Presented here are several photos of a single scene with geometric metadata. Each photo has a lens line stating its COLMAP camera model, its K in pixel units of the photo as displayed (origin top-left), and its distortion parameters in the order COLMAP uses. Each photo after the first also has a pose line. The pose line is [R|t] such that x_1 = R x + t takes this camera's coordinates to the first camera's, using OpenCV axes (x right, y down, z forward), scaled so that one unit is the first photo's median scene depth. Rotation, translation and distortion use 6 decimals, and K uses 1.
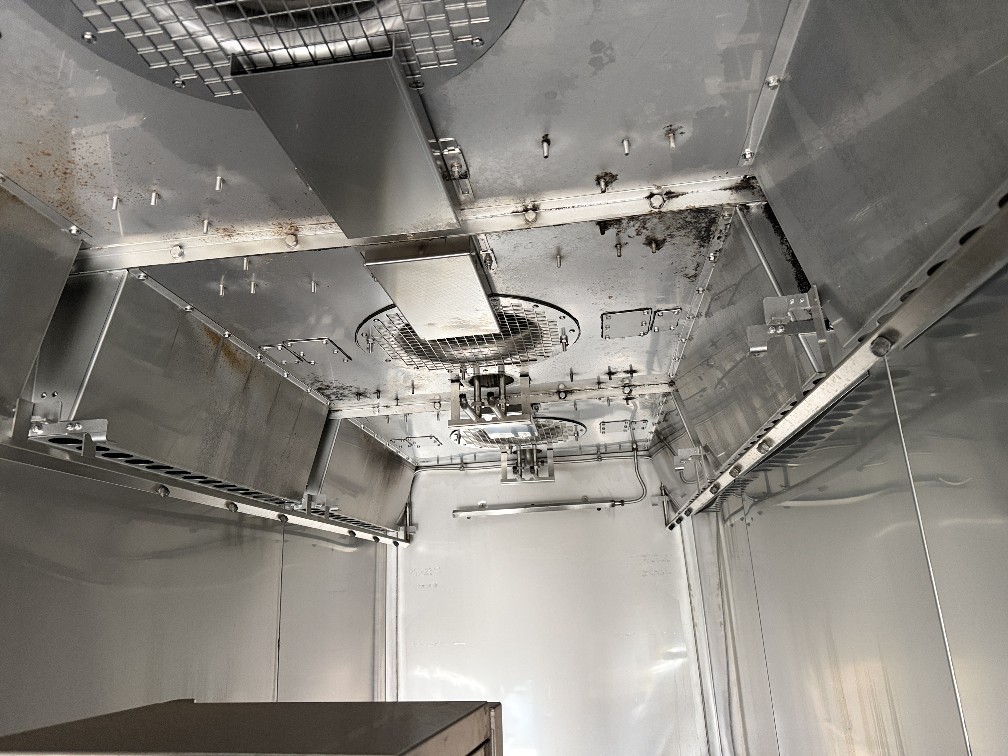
lens RADIAL K [[706.1, 0, 501.4], [0, 706.1, 372.6], [0, 0, 1]] dist [0.008521, -0.003450]
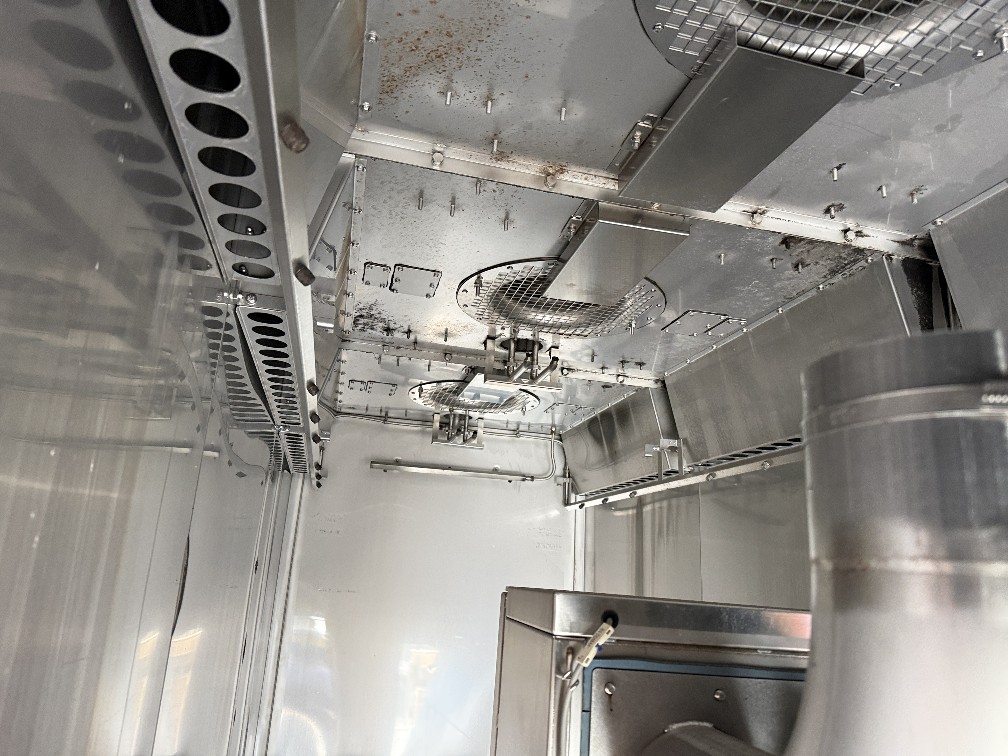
lens RADIAL K [[706.1, 0, 501.2], [0, 706.1, 385.2], [0, 0, 1]] dist [0.008521, -0.003450]
pose [[0.926247, 0.192511, 0.324047, -0.253522], [-0.205994, 0.978525, 0.007482, 0.046632], [-0.315647, -0.073682, 0.946012, 0.002739]]
